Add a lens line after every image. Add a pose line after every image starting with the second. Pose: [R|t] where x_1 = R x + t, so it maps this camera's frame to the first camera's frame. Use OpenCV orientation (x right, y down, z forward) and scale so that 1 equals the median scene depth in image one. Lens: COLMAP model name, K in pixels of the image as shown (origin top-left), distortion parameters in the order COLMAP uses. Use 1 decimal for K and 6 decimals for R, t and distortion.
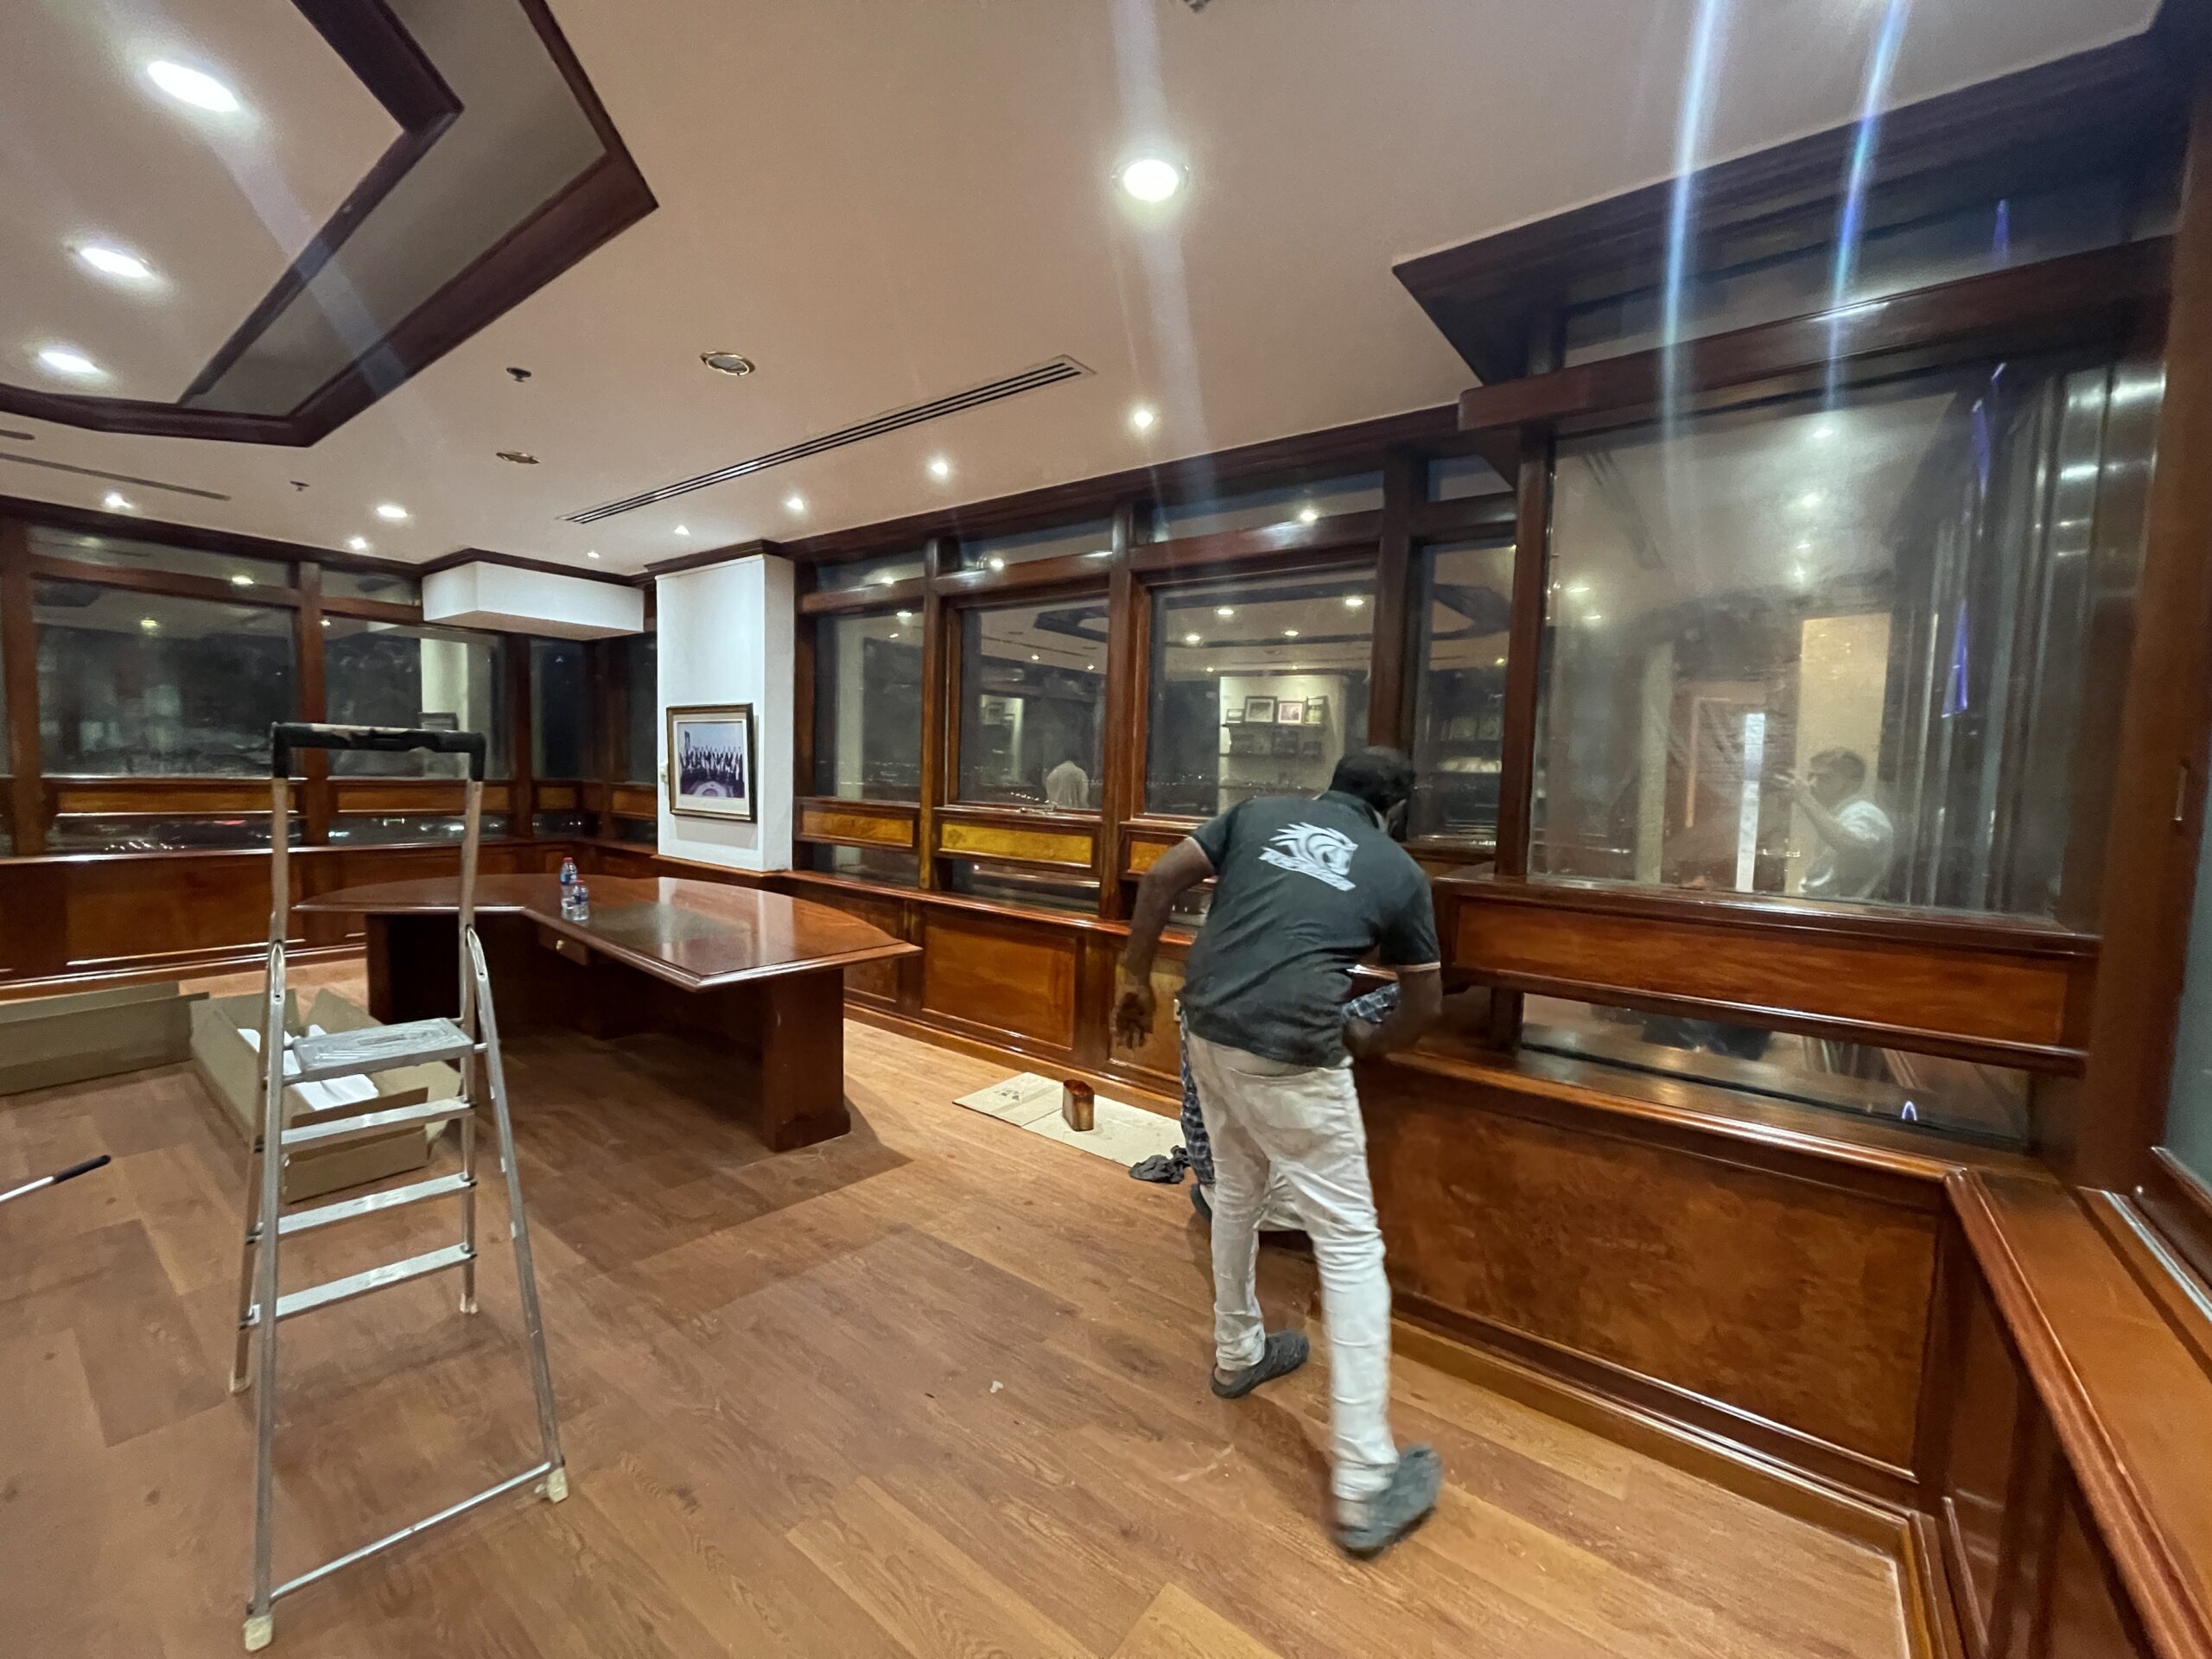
lens RADIAL K [[891.3, 0, 1106.7], [0, 891.3, 827.3], [0, 0, 1]] dist [-0.001239, -0.000448]
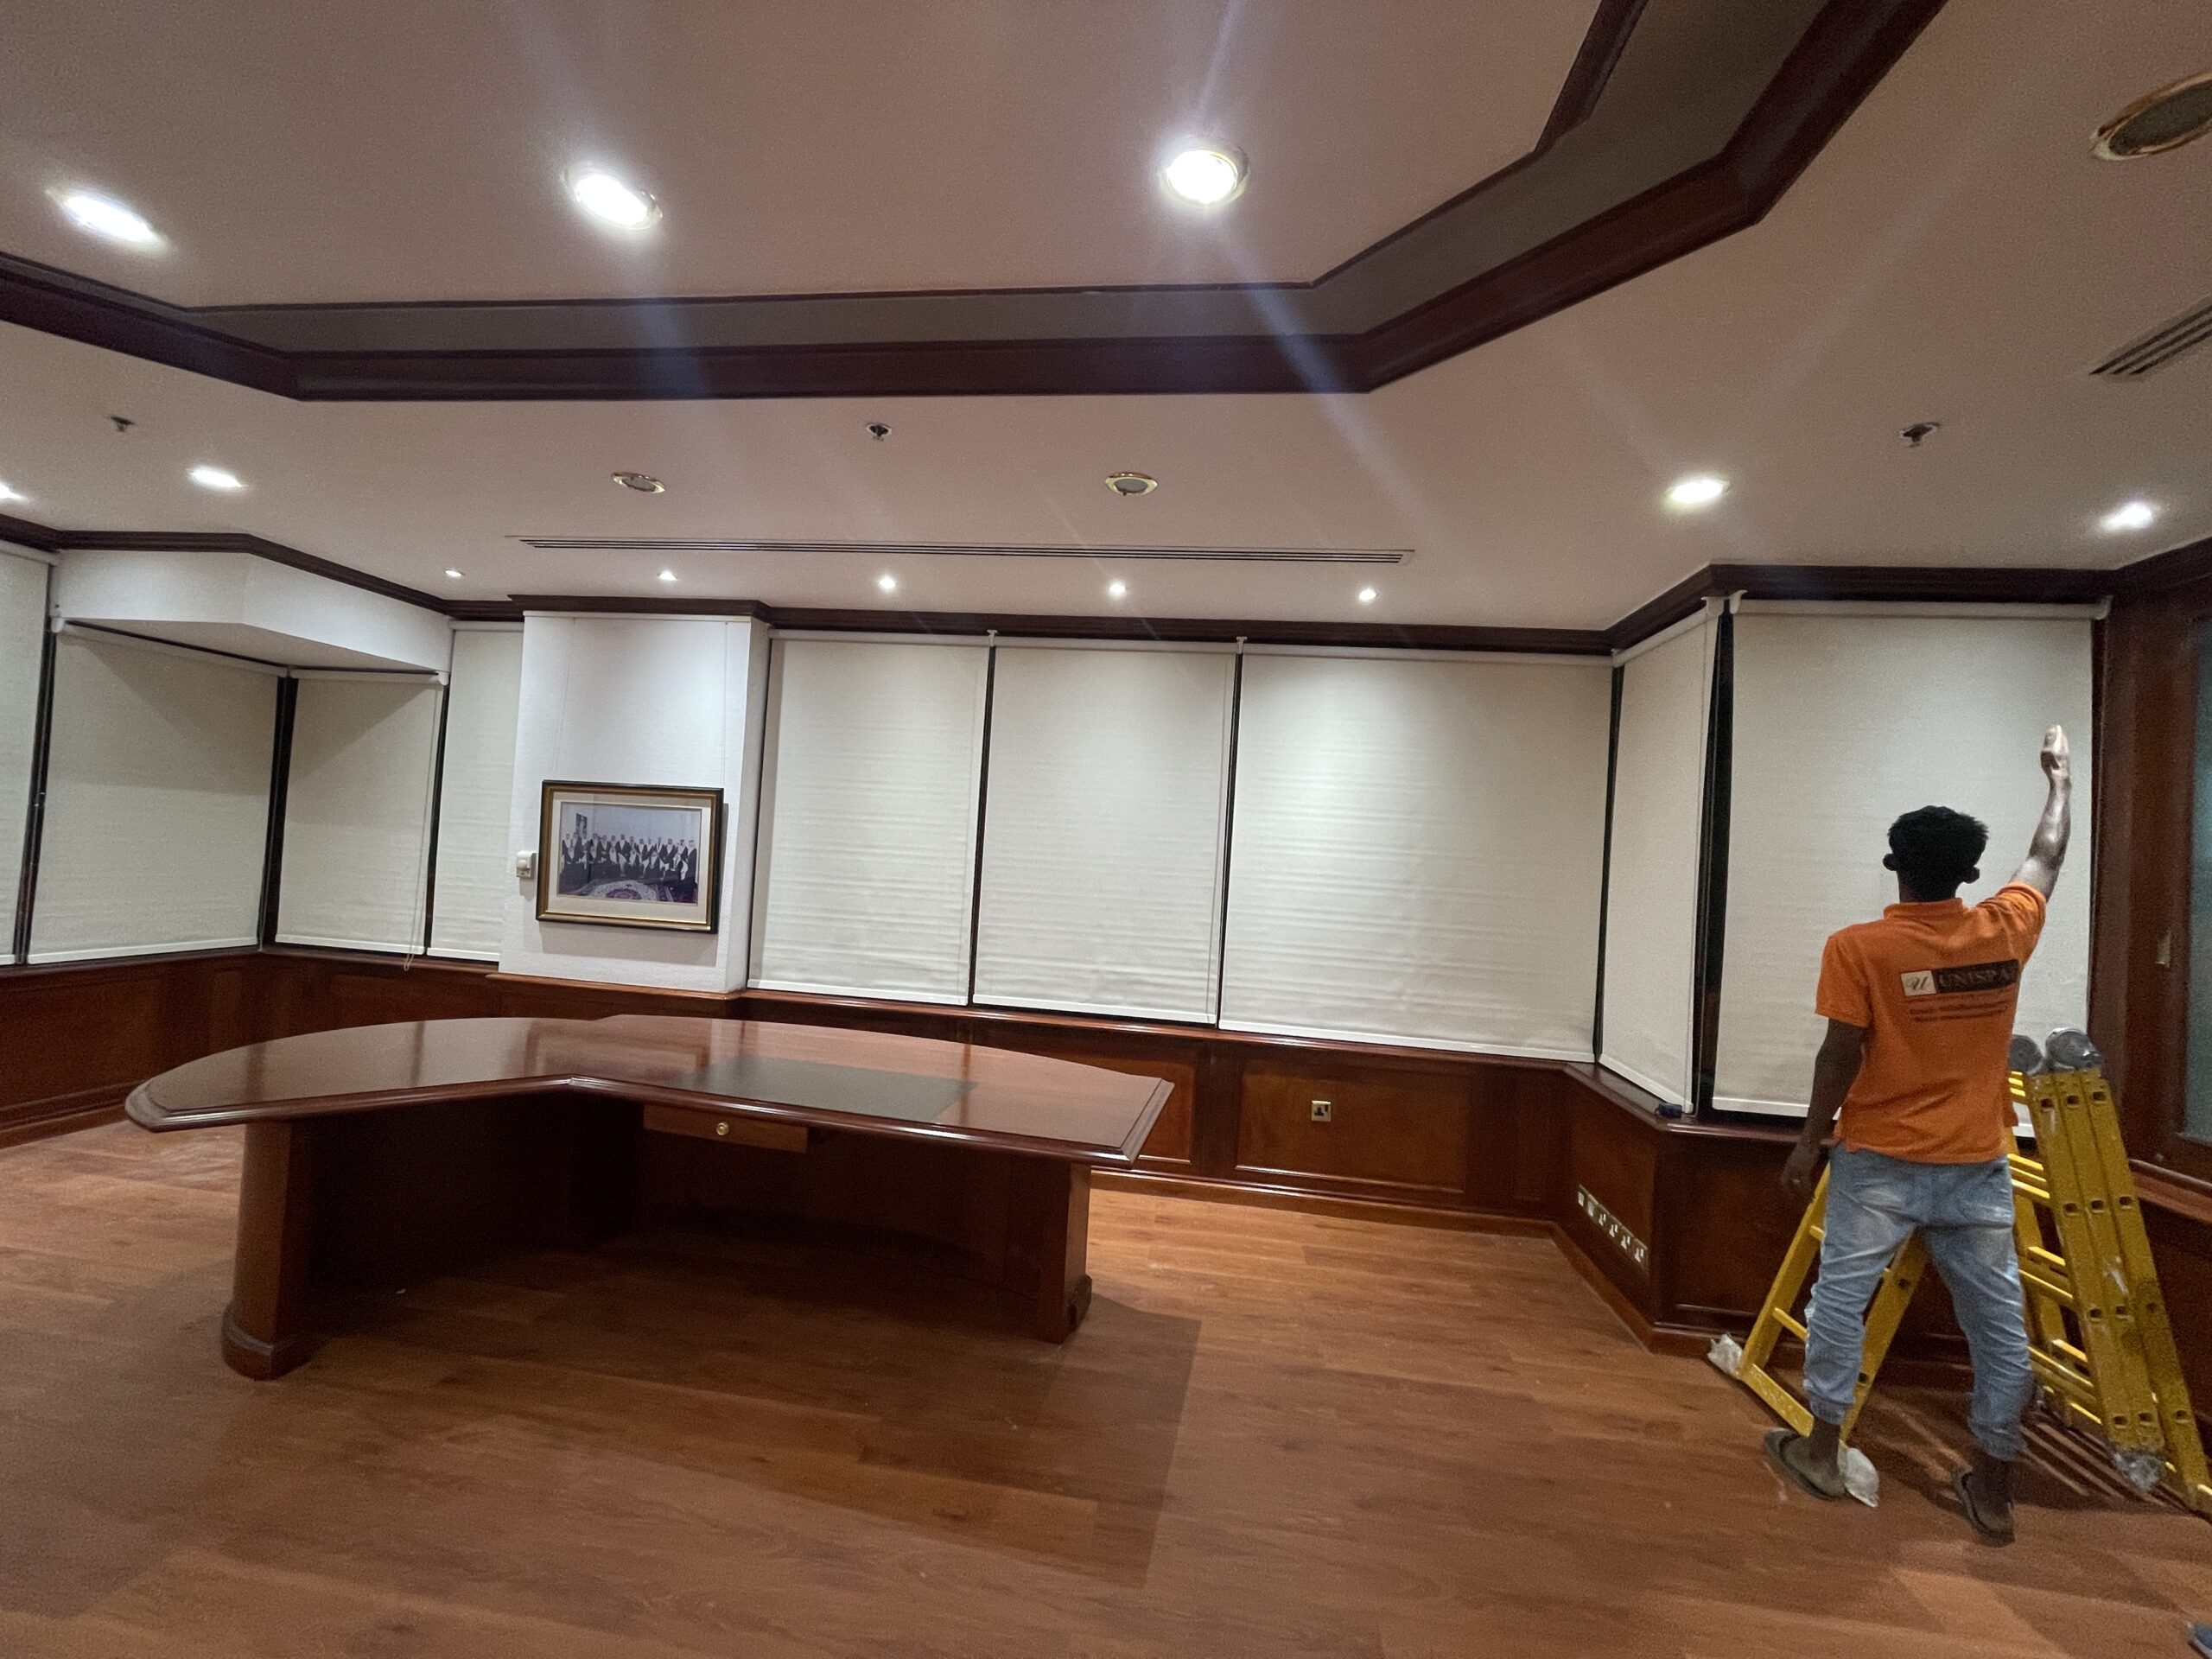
lens RADIAL K [[891.3, 0, 1093.4], [0, 891.3, 834.7], [0, 0, 1]] dist [-0.001239, -0.000448]
pose [[0.876437, 0.030837, 0.480527, -0.784328], [-0.002388, 0.998213, -0.059705, -0.076574], [-0.481510, 0.051180, 0.874945, 0.170403]]
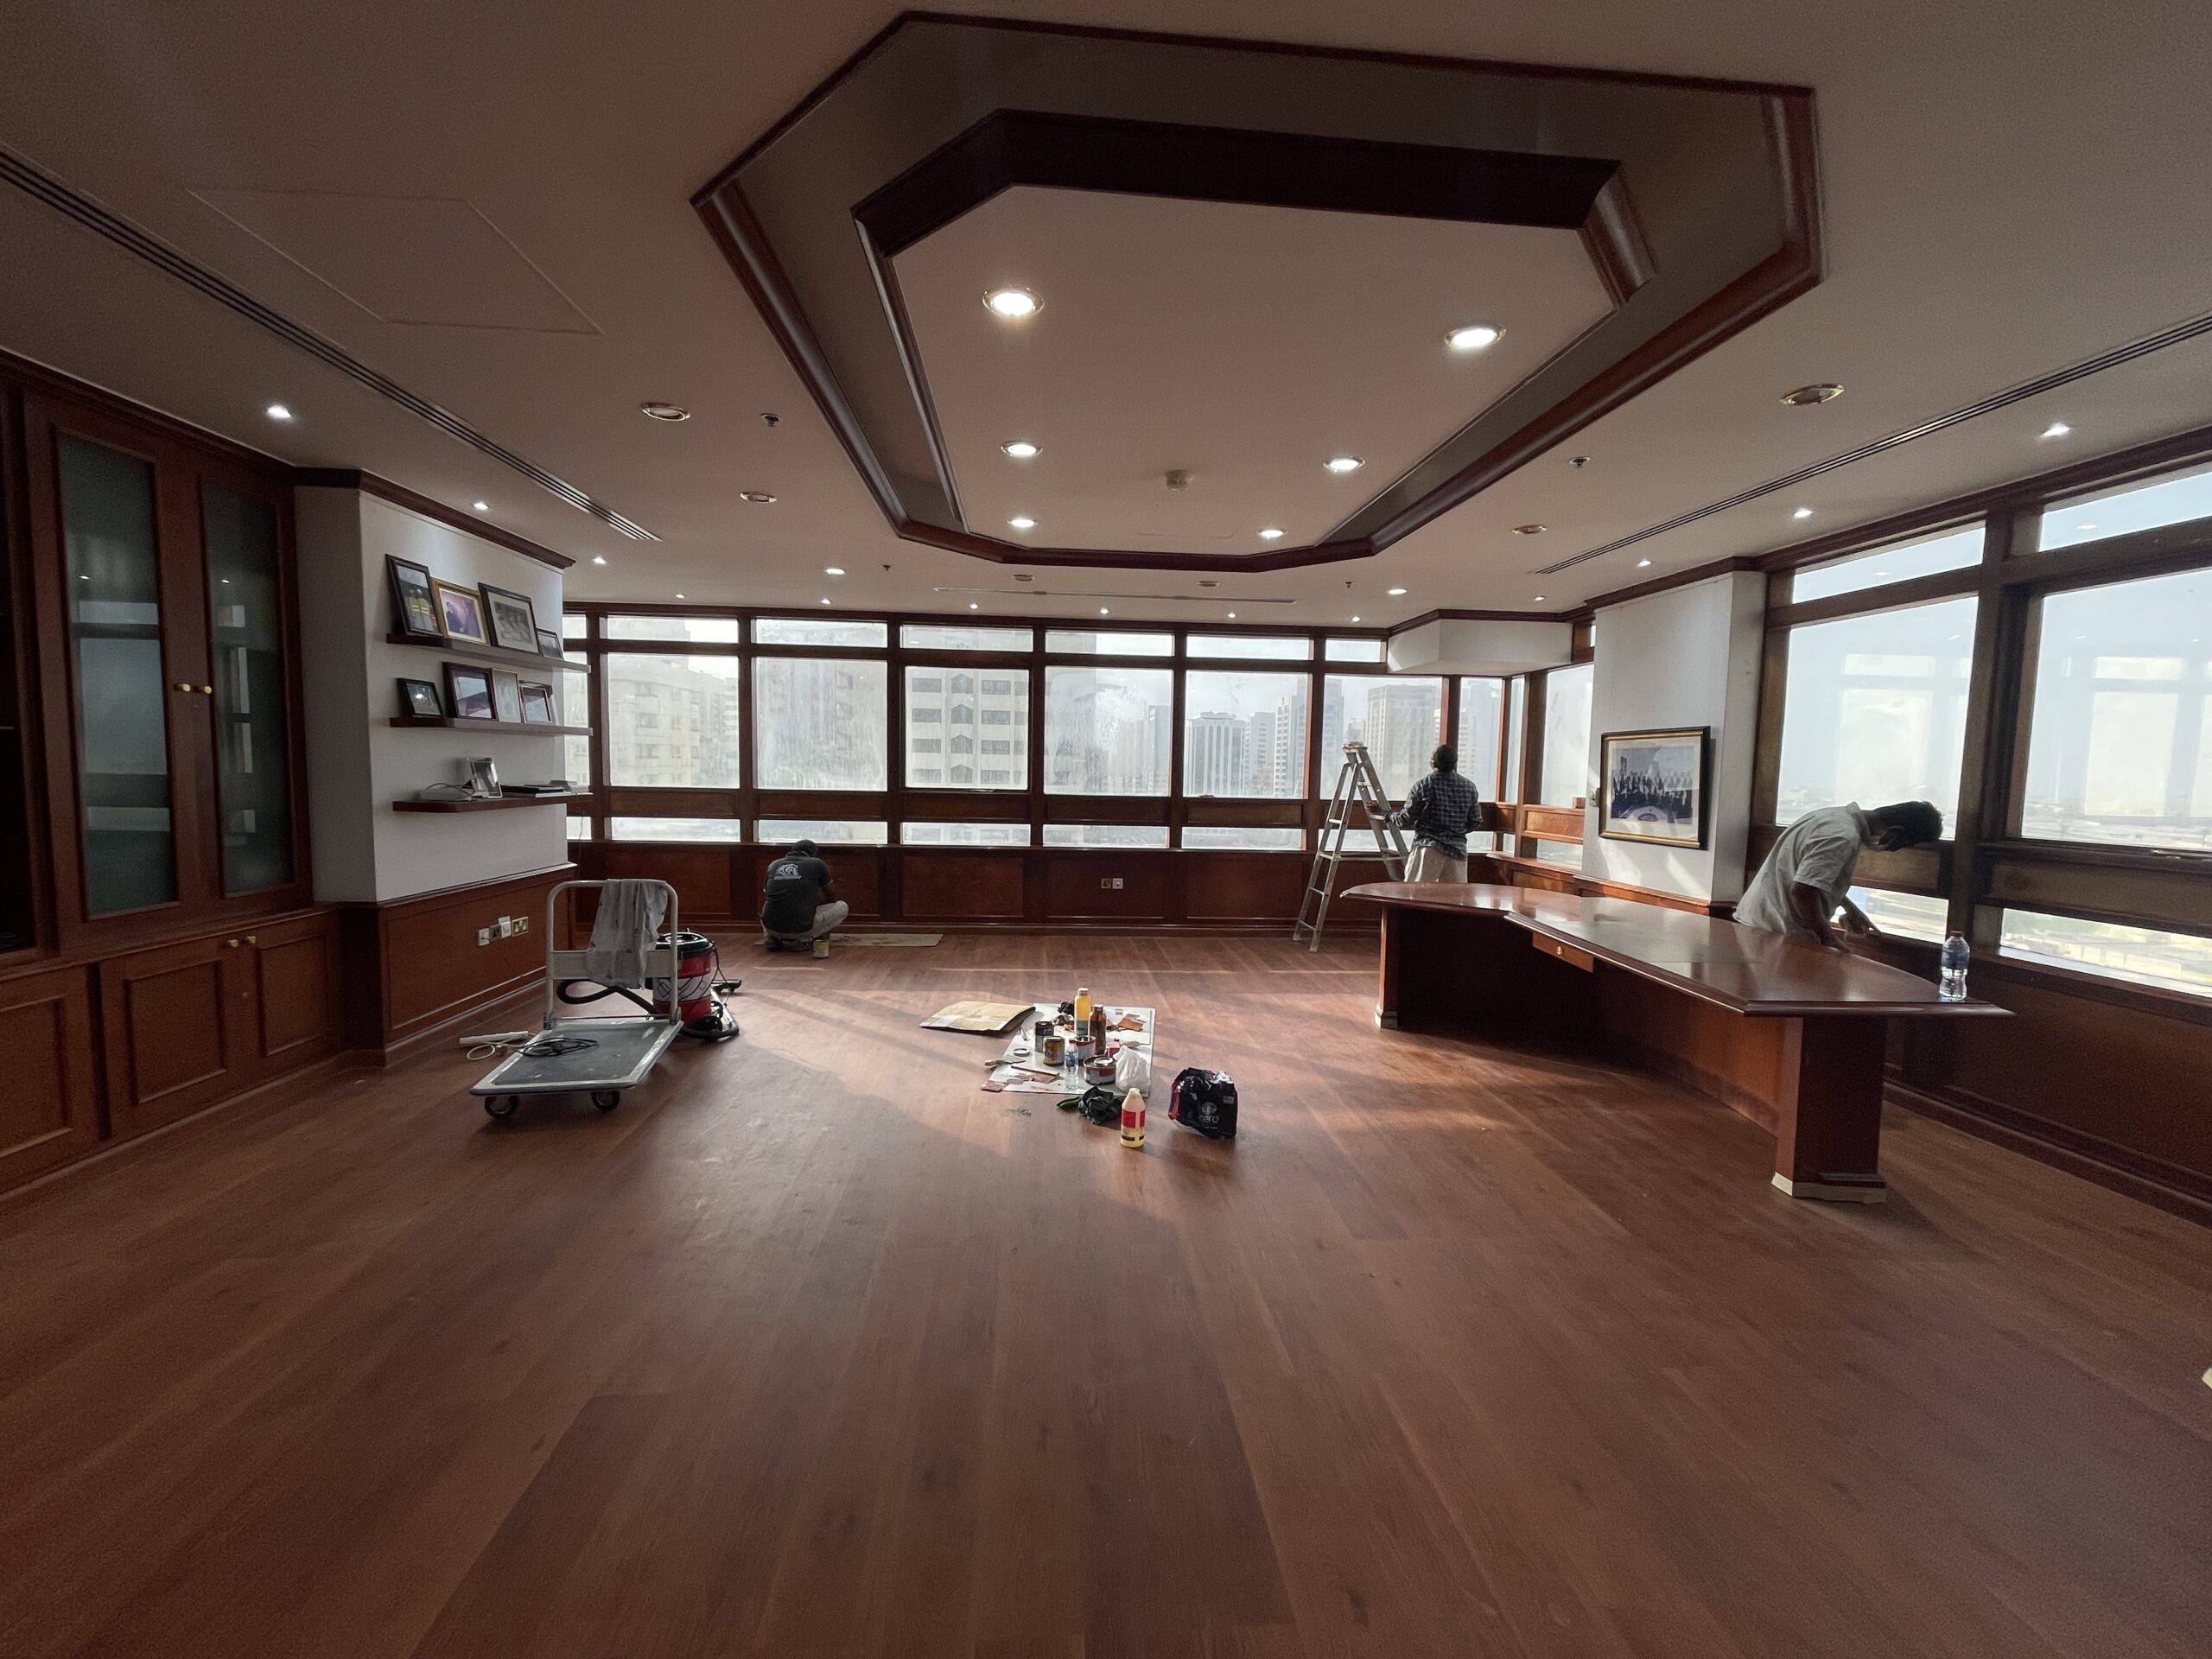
lens RADIAL K [[891.3, 0, 1098.9], [0, 891.3, 836.4], [0, 0, 1]] dist [-0.001239, -0.000448]
pose [[0.656033, 0.038358, -0.753757, -0.156288], [-0.046557, 0.998862, 0.010310, 0.003092], [0.753295, 0.028330, 0.657073, -0.219601]]
